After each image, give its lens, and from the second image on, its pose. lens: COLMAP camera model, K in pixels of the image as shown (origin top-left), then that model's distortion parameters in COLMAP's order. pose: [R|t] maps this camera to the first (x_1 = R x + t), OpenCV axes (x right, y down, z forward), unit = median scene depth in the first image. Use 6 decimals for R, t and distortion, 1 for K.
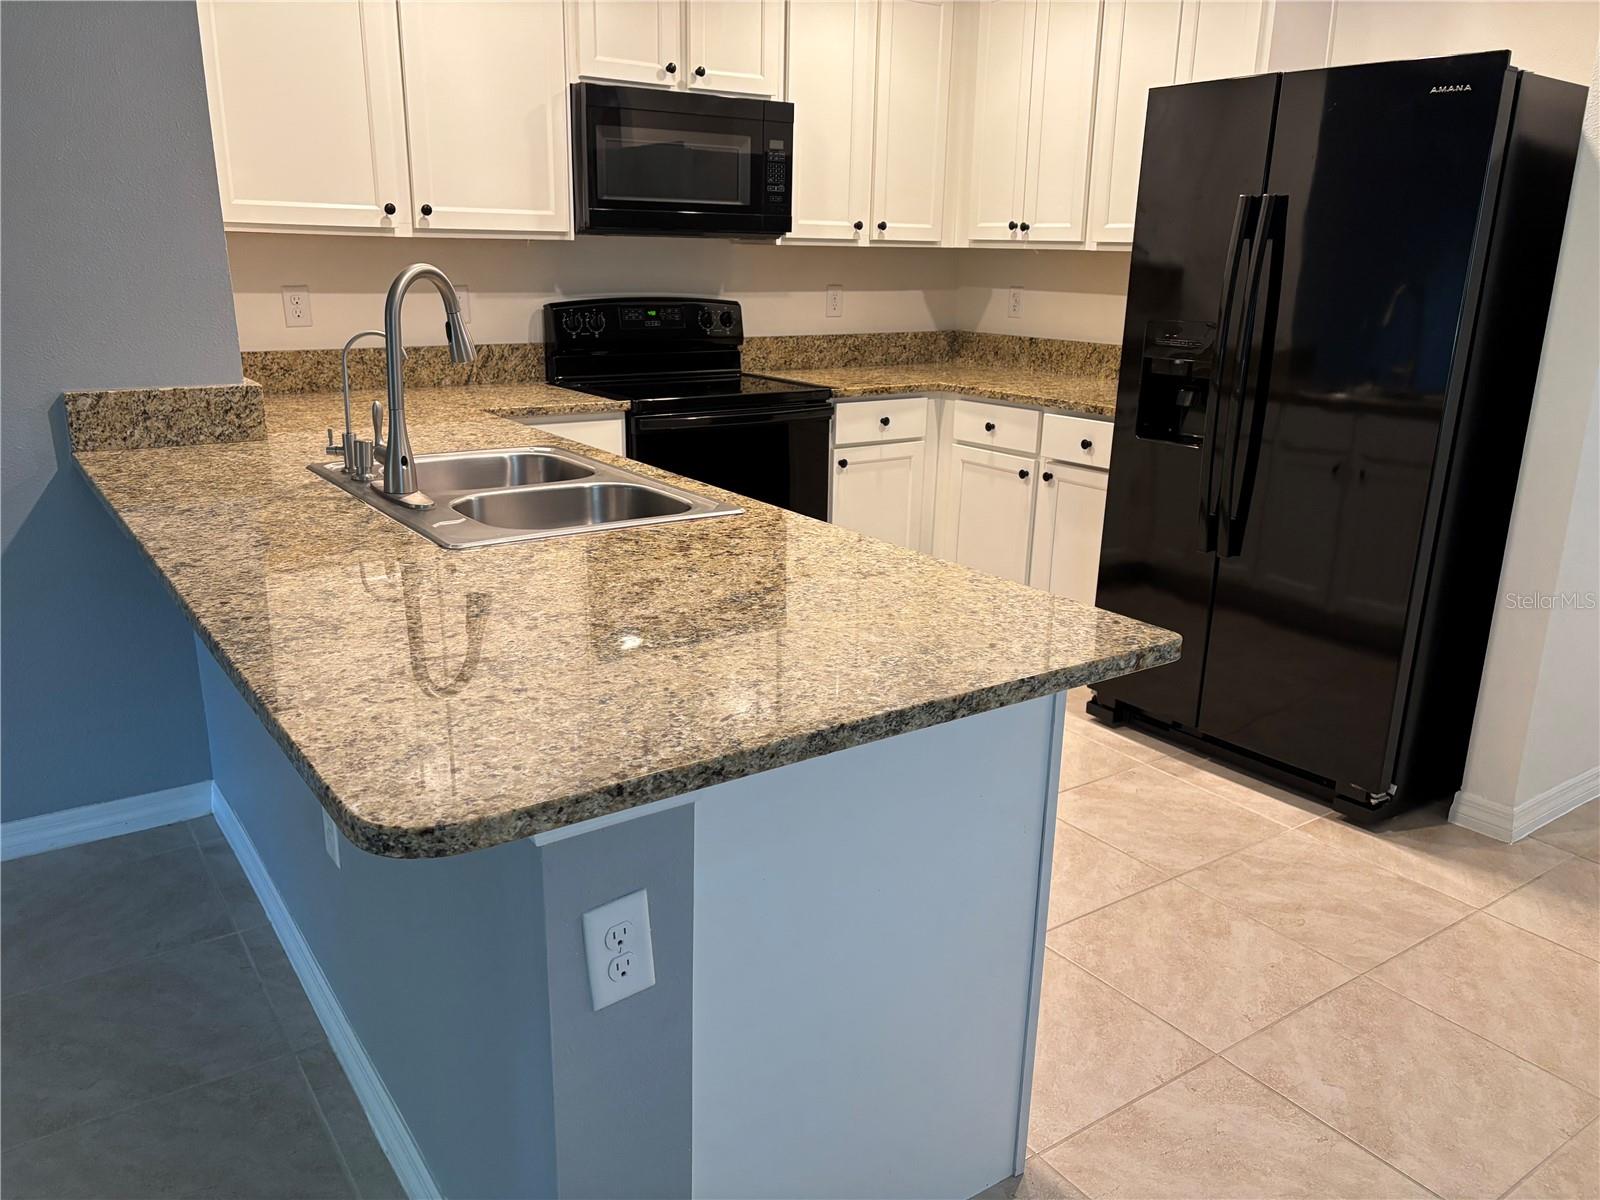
lens RADIAL K [[1207.6, 0, 800.6], [0, 1207.6, 601.3], [0, 0, 1]] dist [0.038019, -0.001783]
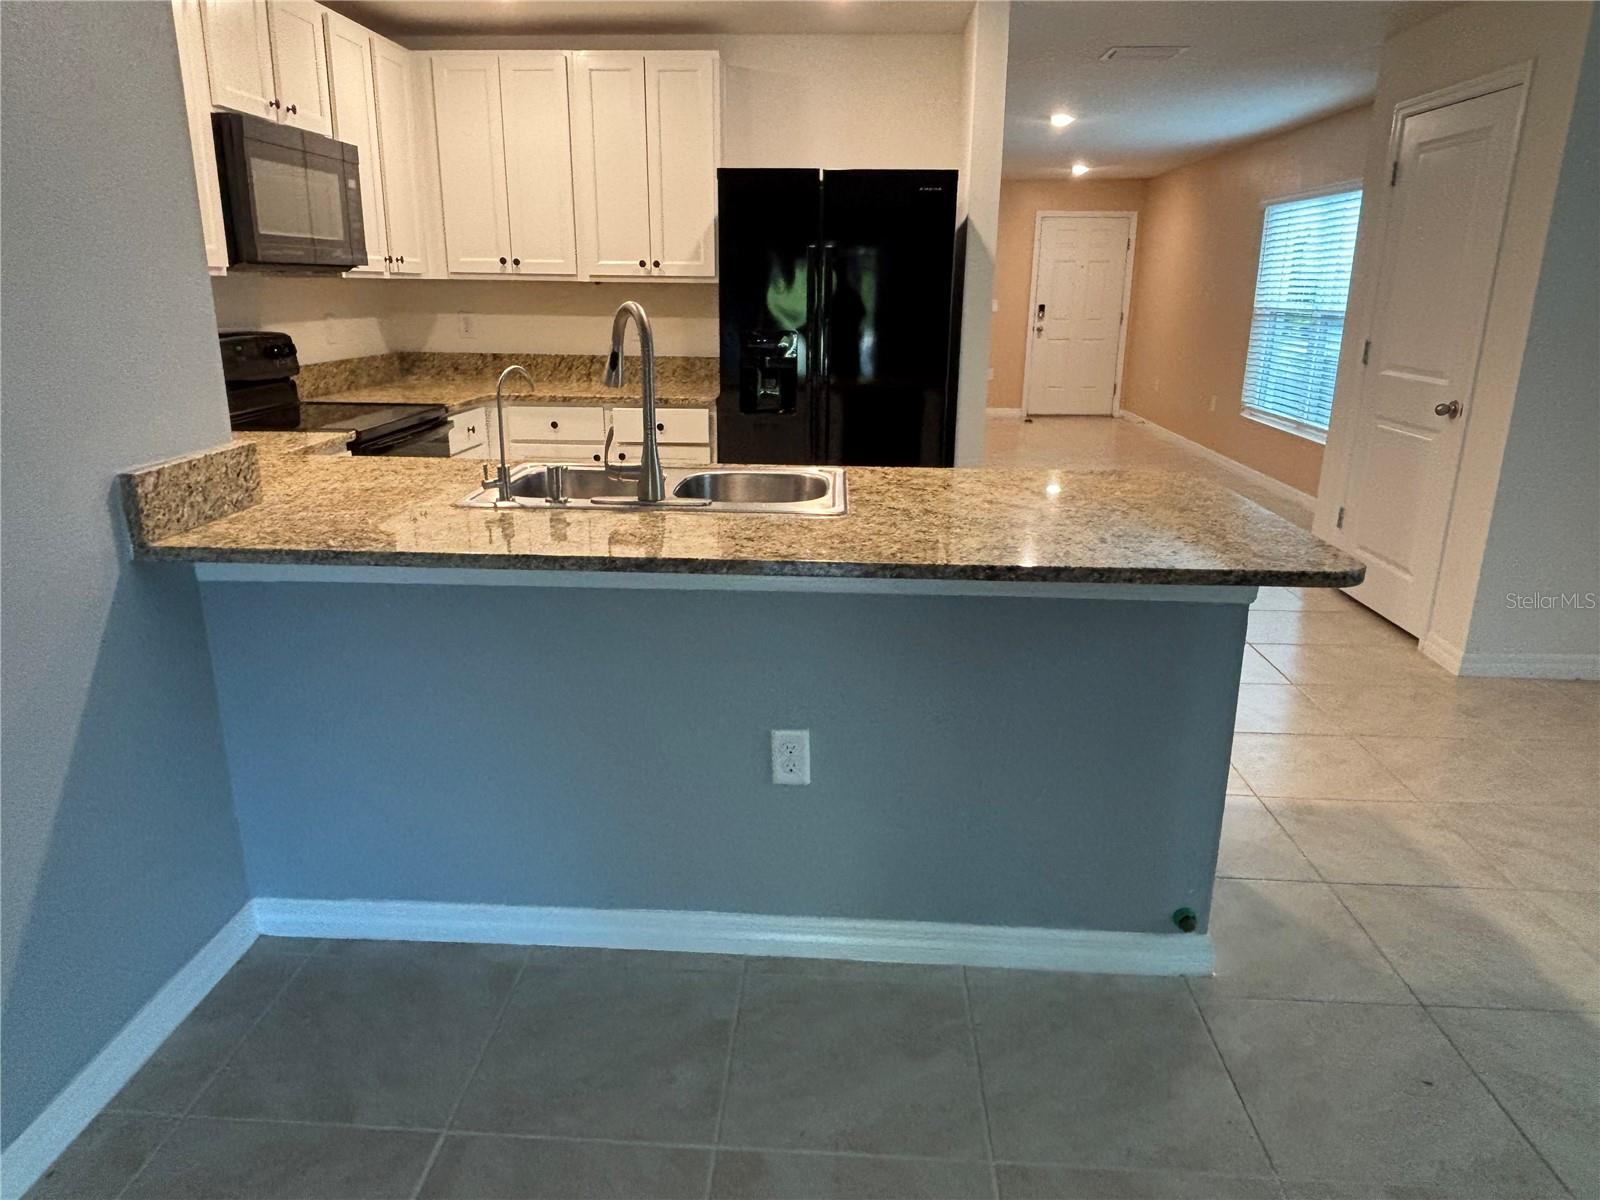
lens RADIAL K [[1034.7, 0, 801.8], [0, 1034.7, 601.4], [0, 0, 1]] dist [-0.009303, -0.004061]
pose [[0.627304, -0.233324, 0.743000, -0.536990], [0.214535, 0.968922, 0.123142, -0.048291], [-0.748641, 0.082152, 0.657866, 0.141870]]
